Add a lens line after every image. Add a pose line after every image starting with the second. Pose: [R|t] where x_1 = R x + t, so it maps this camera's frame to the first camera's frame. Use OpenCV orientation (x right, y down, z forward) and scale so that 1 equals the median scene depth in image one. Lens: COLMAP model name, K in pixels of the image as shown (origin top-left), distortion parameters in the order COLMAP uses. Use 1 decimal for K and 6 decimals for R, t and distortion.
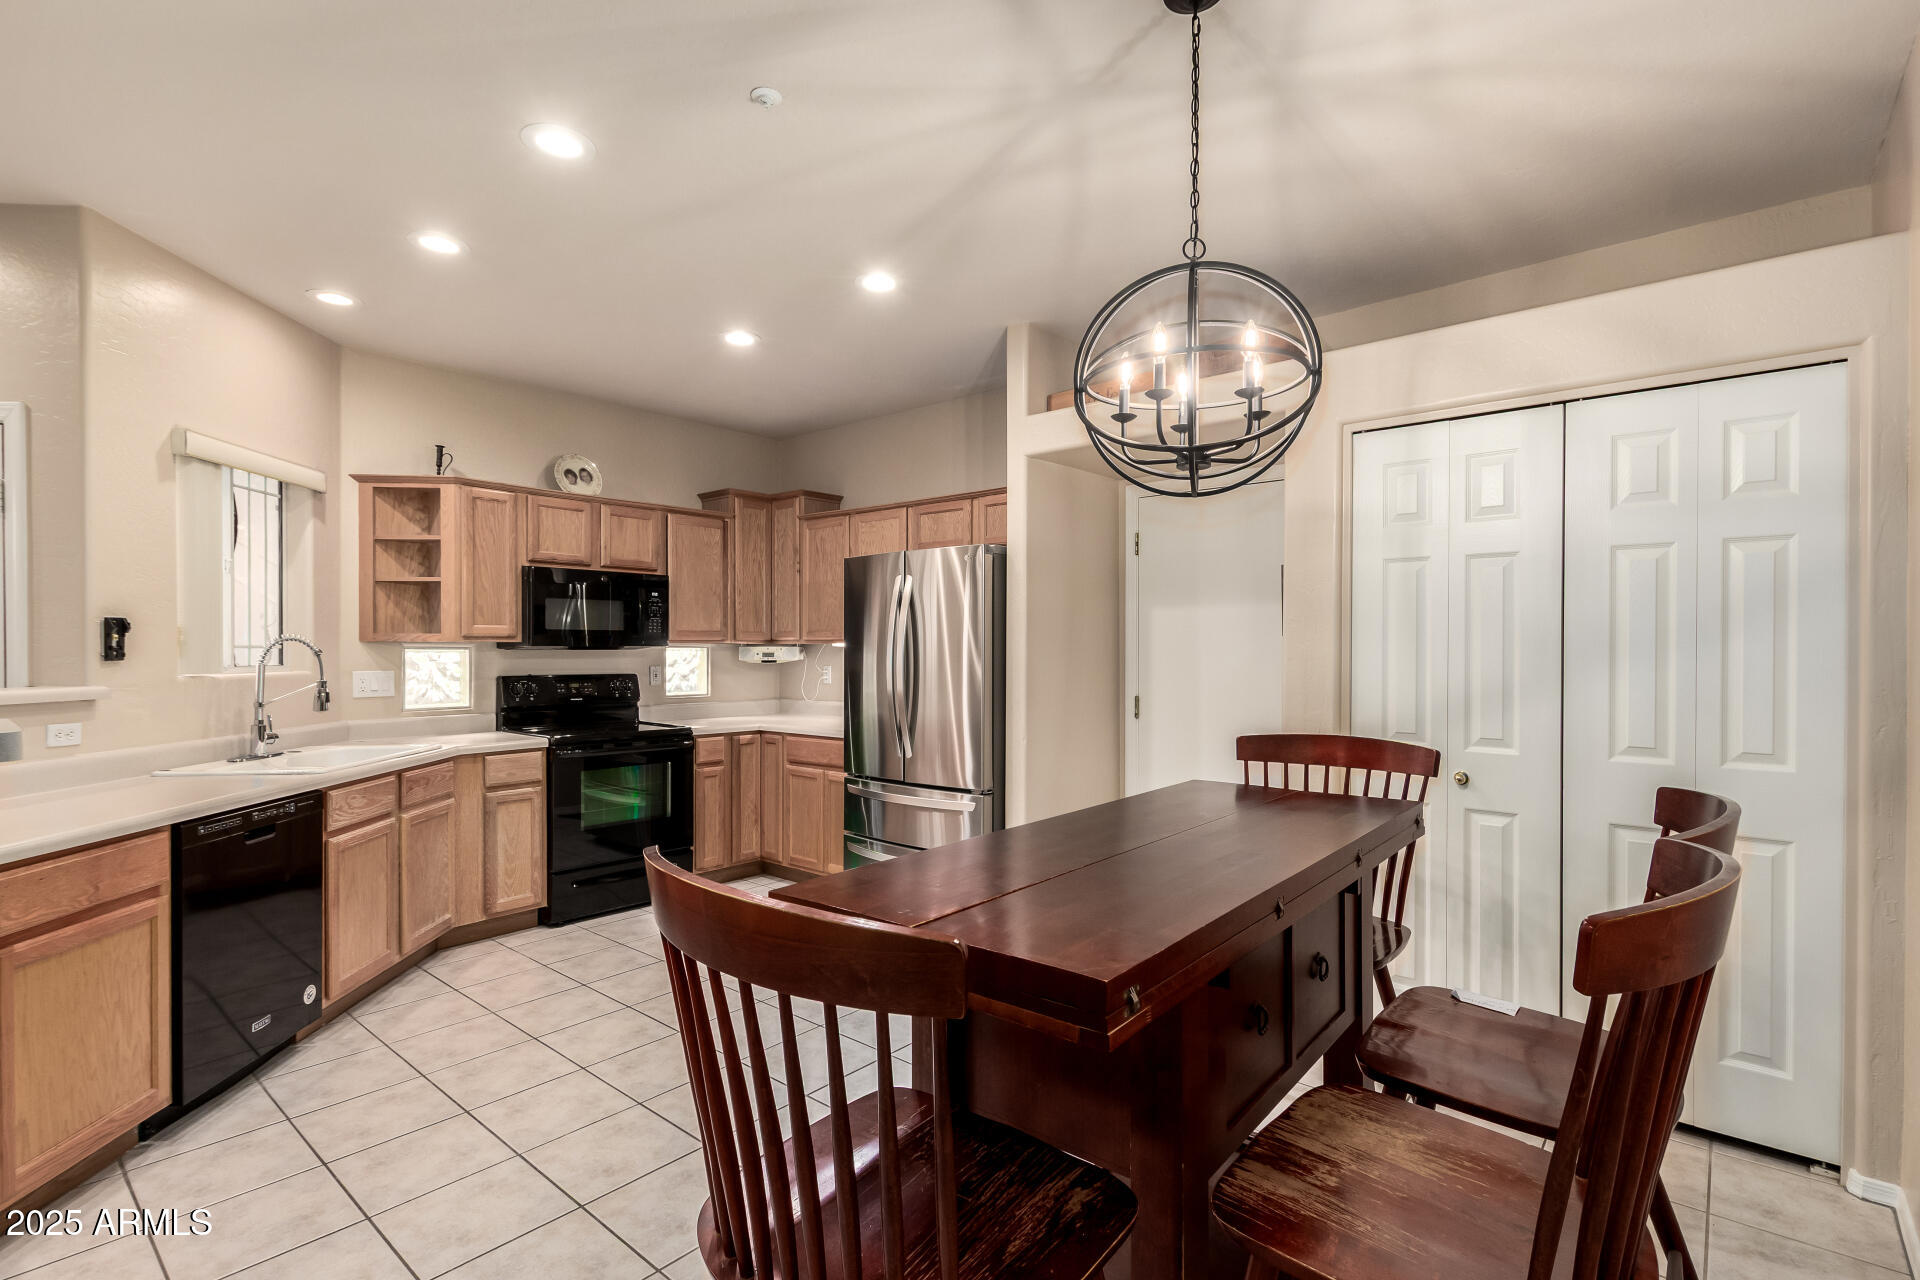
lens RADIAL K [[895.0, 0, 970.9], [0, 895.0, 647.4], [0, 0, 1]] dist [-0.002468, -0.000194]
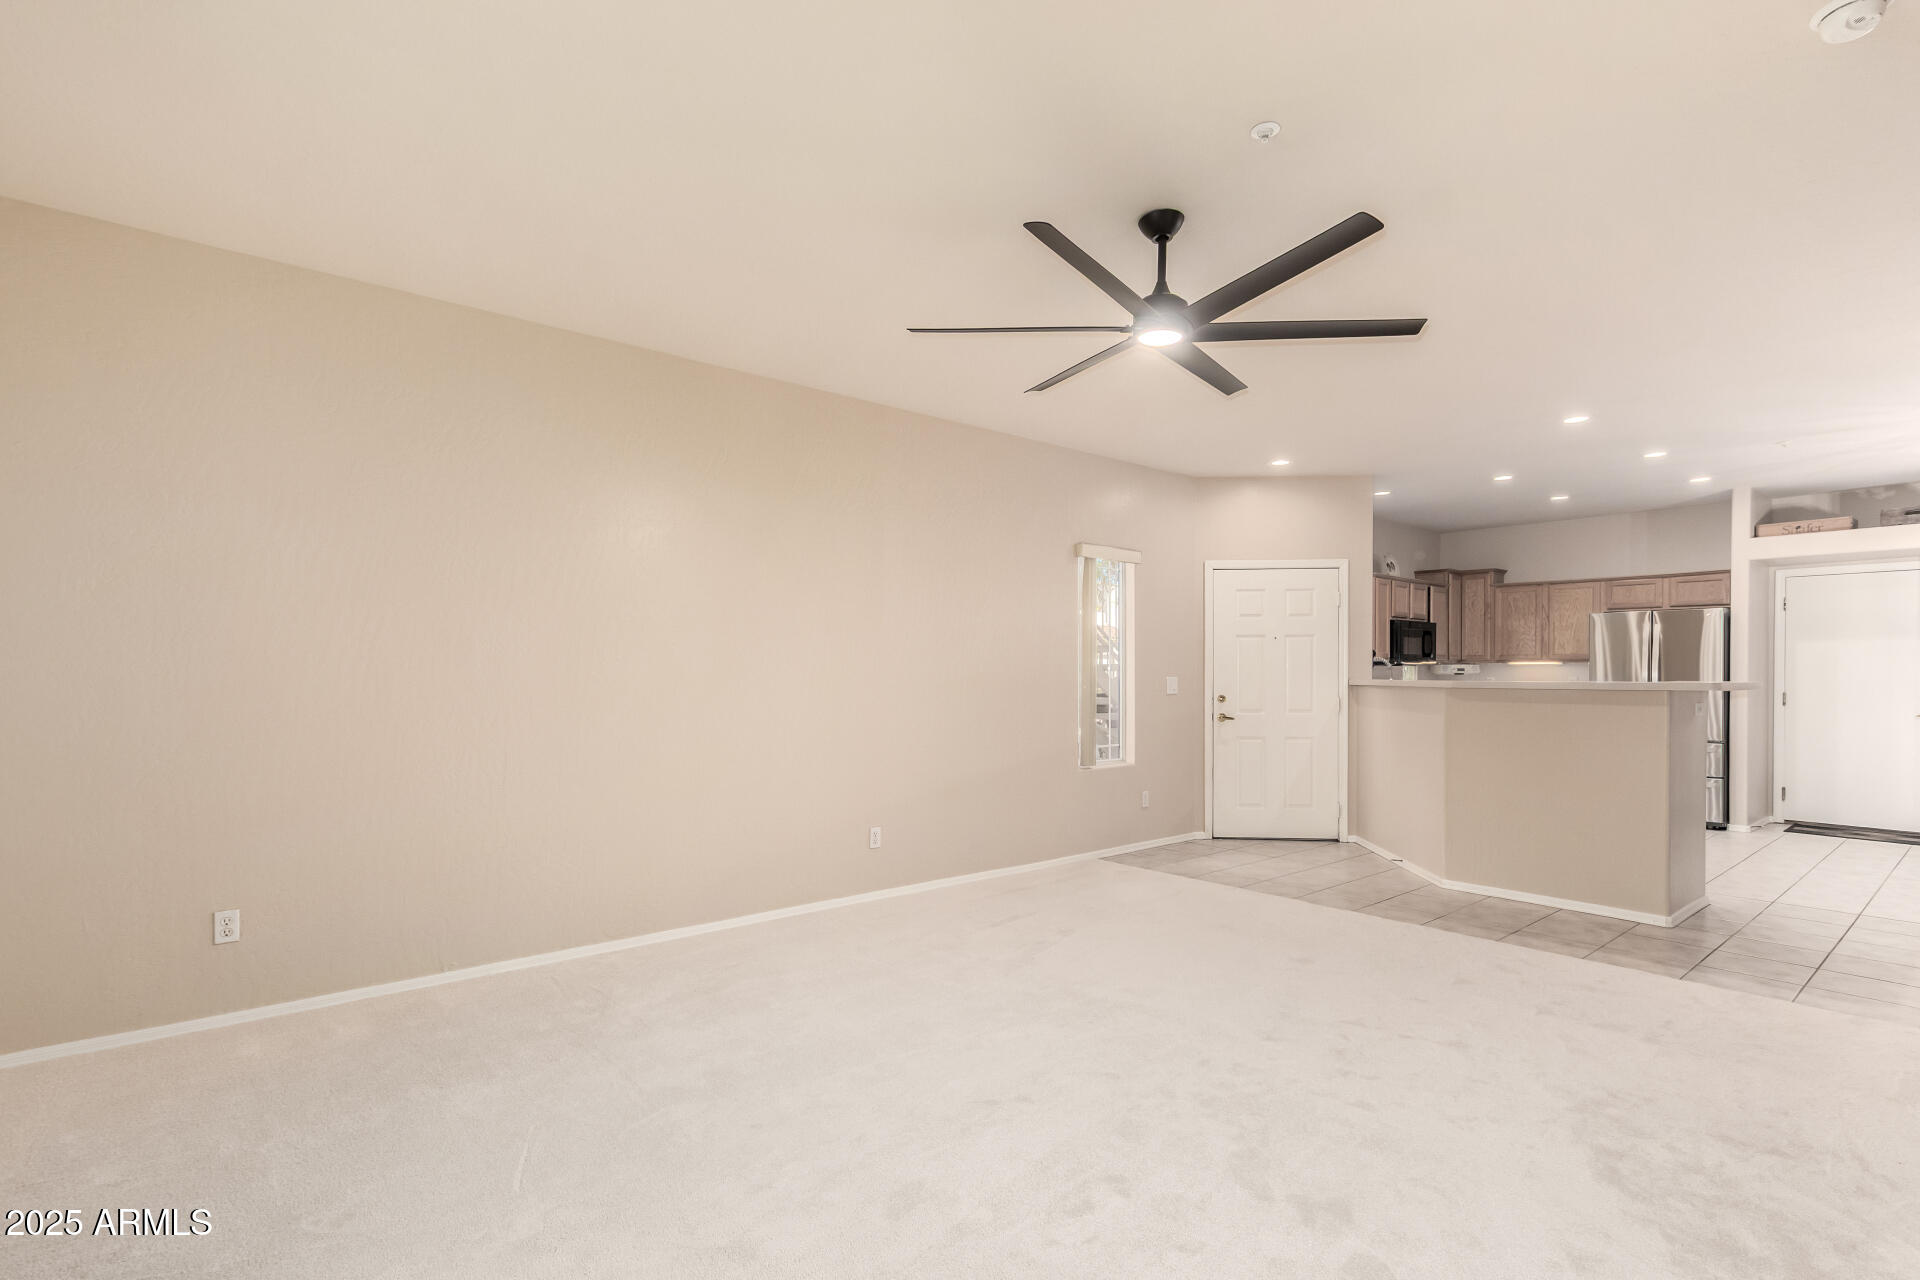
lens RADIAL K [[915.2, 0, 976.6], [0, 915.2, 662.6], [0, 0, 1]] dist [0.002797, 0.000334]
pose [[0.986704, 0.002664, -0.162505, -1.280043], [-0.003512, 0.999982, -0.004930, 0.011315], [0.162489, 0.005435, 0.986695, -1.209929]]
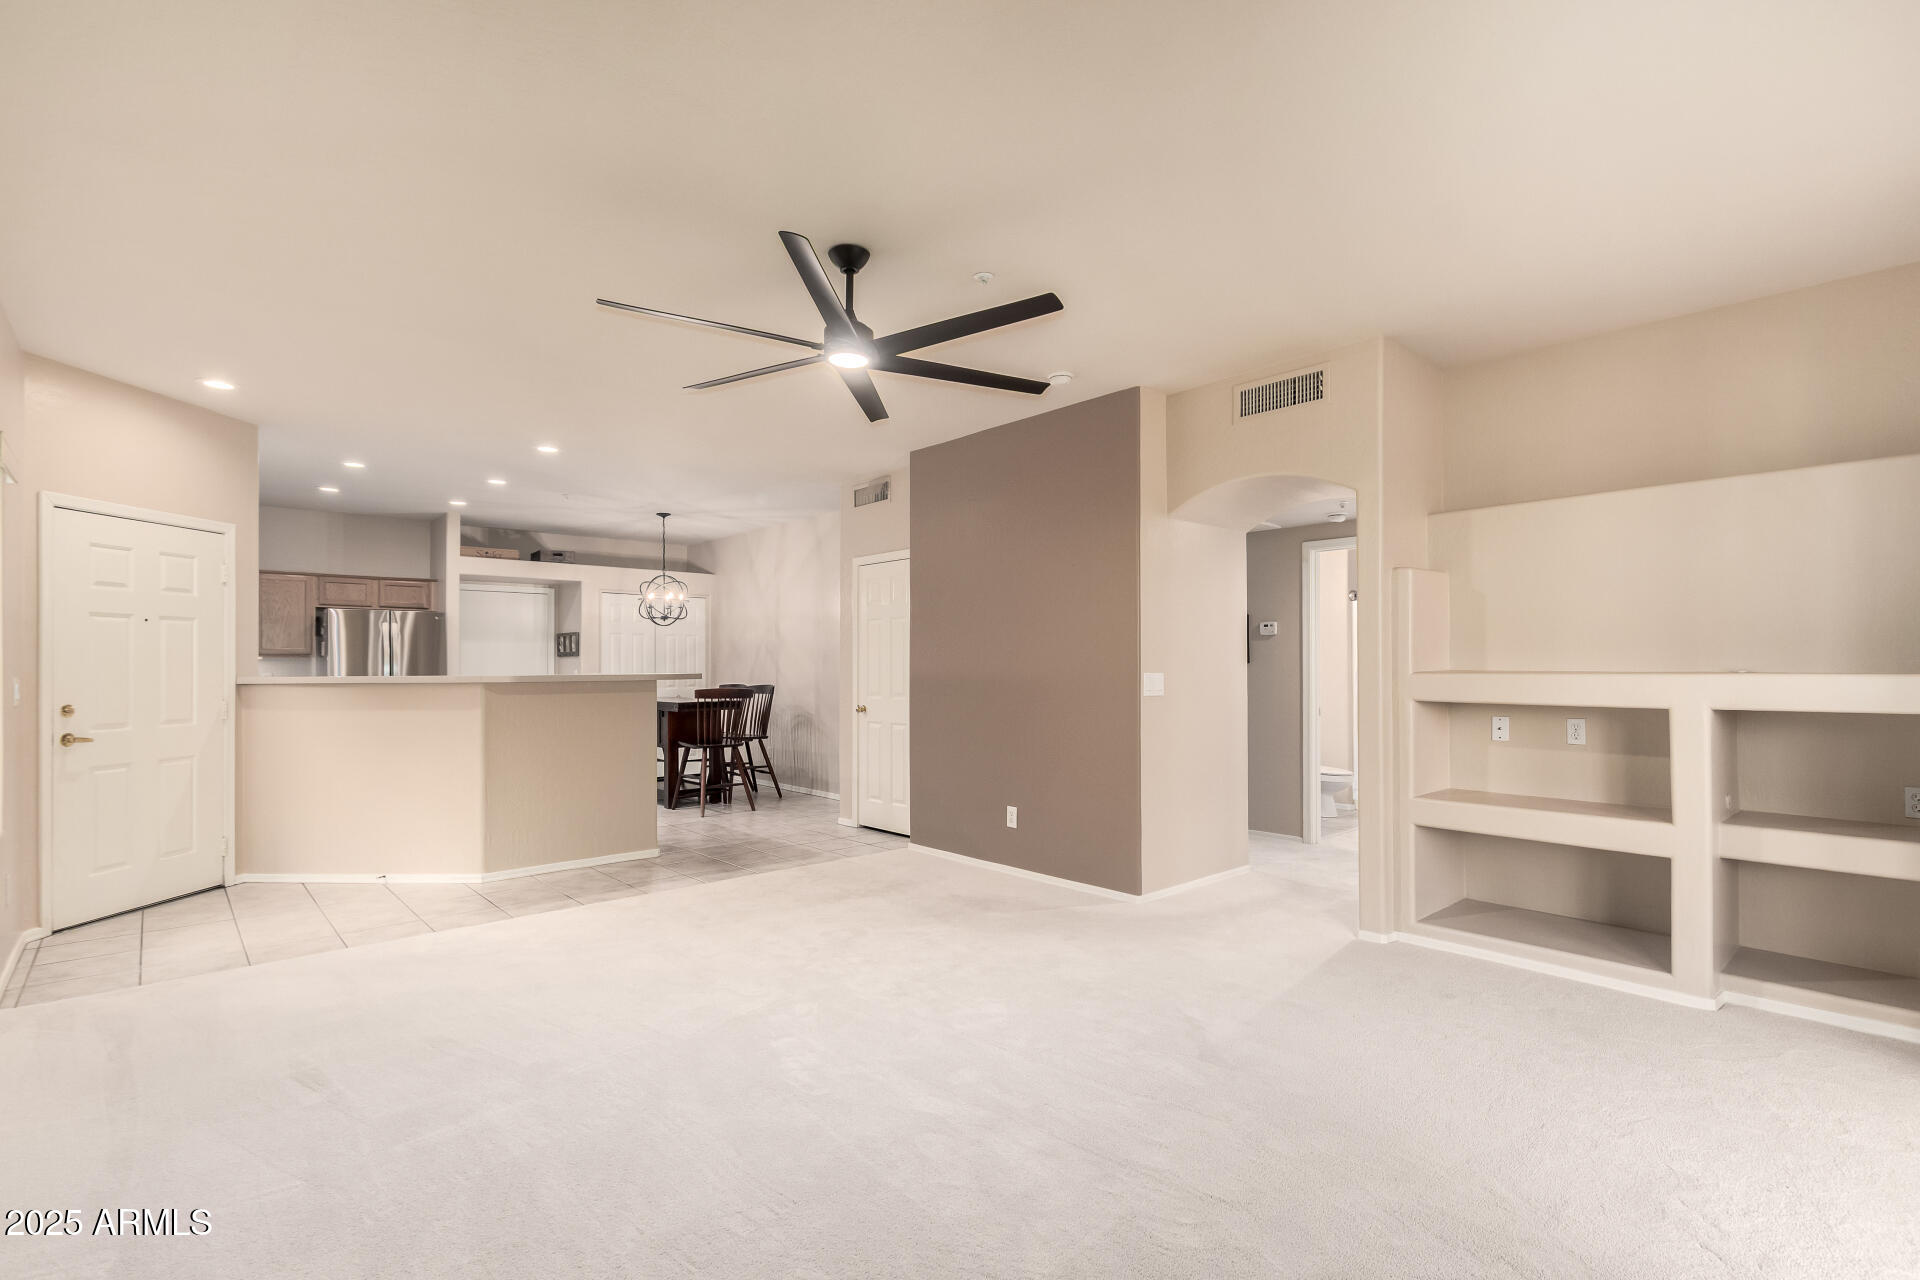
lens RADIAL K [[895.0, 0, 970.9], [0, 895.0, 647.4], [0, 0, 1]] dist [-0.002468, -0.000194]
pose [[0.141143, 0.021951, 0.989746, -2.104122], [0.001499, 0.999748, -0.022386, 0.019918], [-0.989988, 0.004643, 0.141075, -0.601765]]
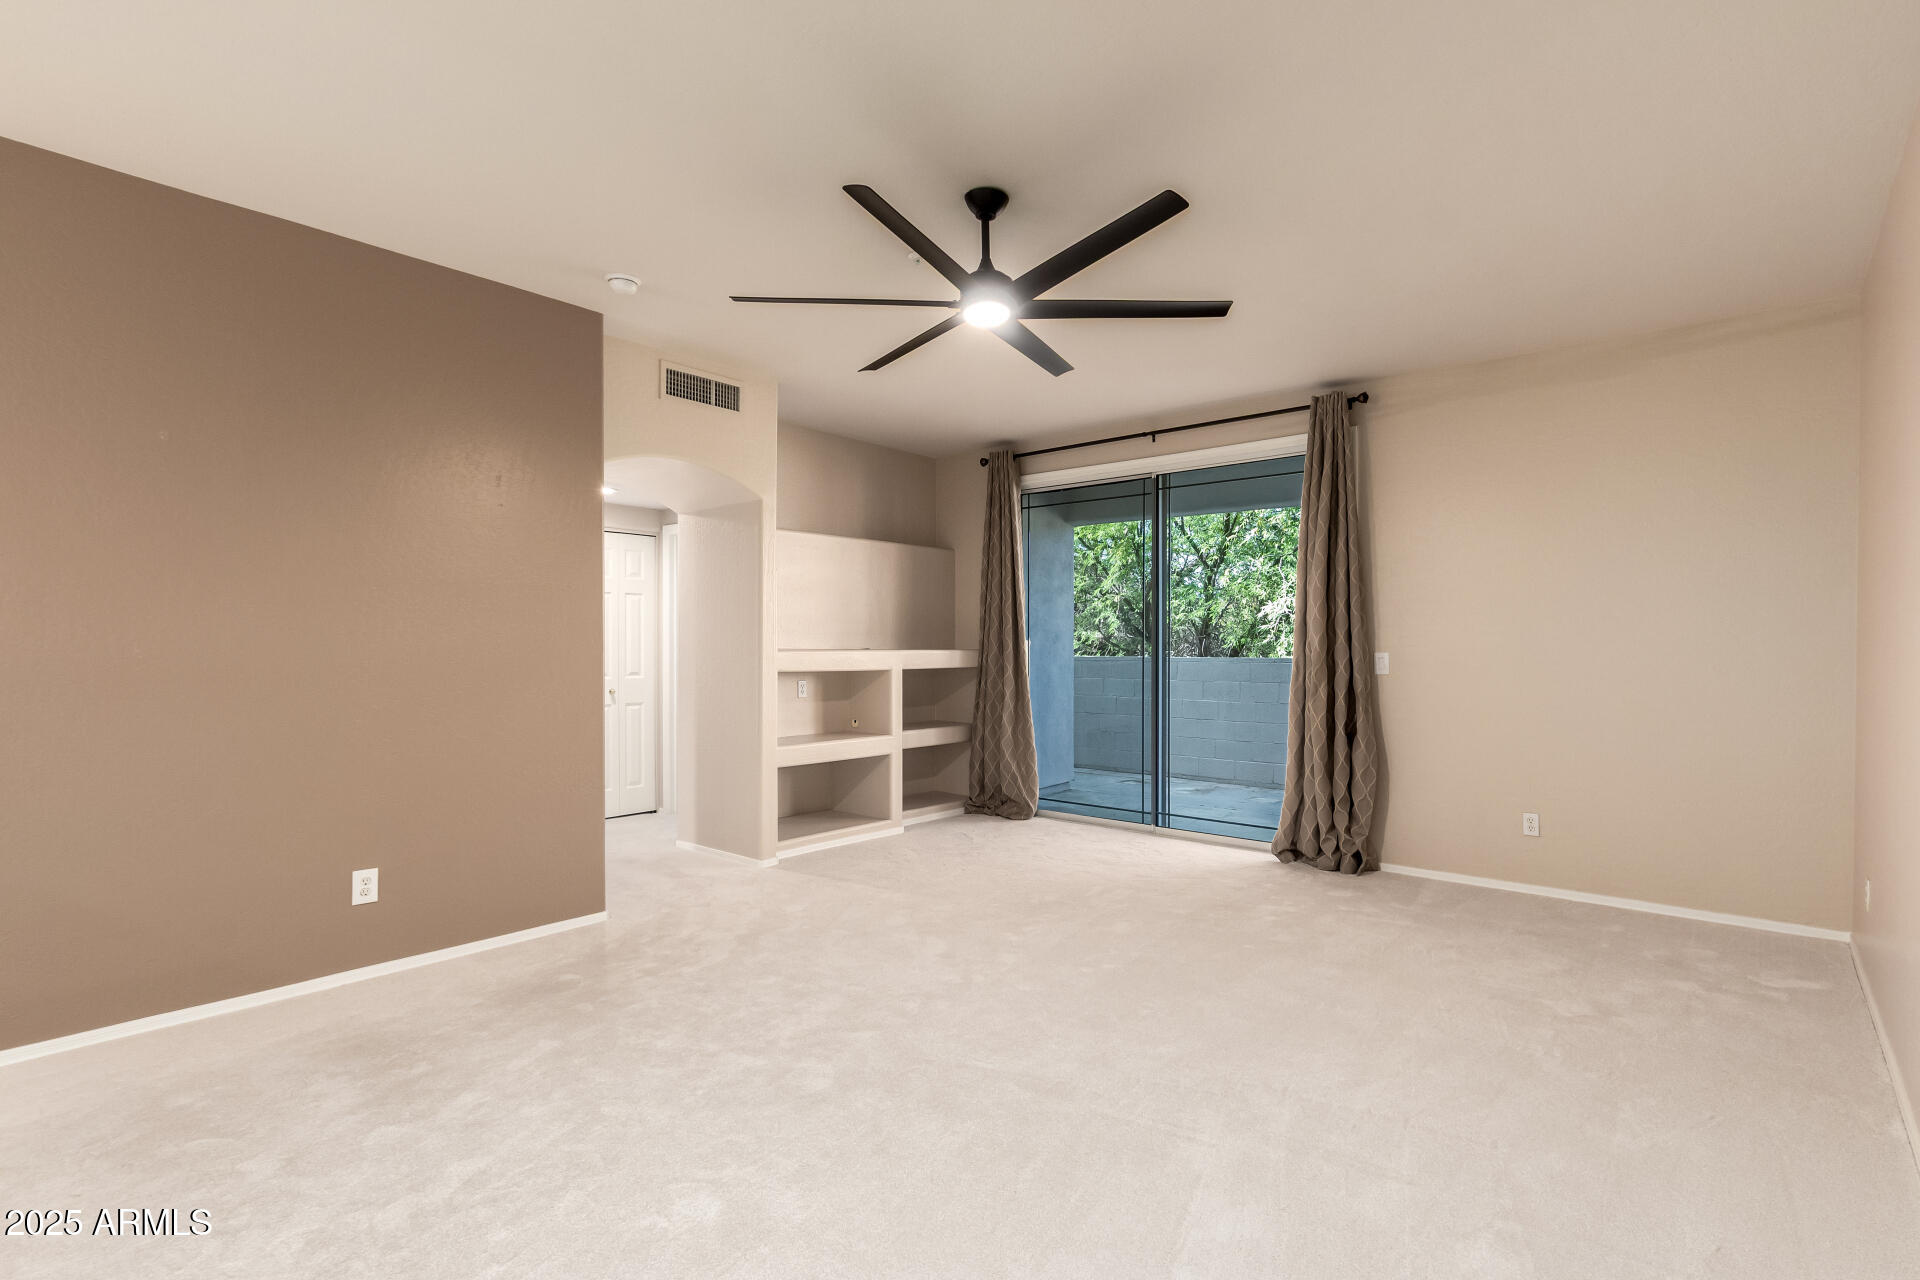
lens RADIAL K [[915.2, 0, 976.6], [0, 915.2, 662.6], [0, 0, 1]] dist [0.002797, 0.000334]
pose [[-0.999977, 0.000894, -0.006775, -1.241473], [0.000796, 0.999895, 0.014465, 0.025773], [0.006788, 0.014459, -0.999872, 0.480688]]
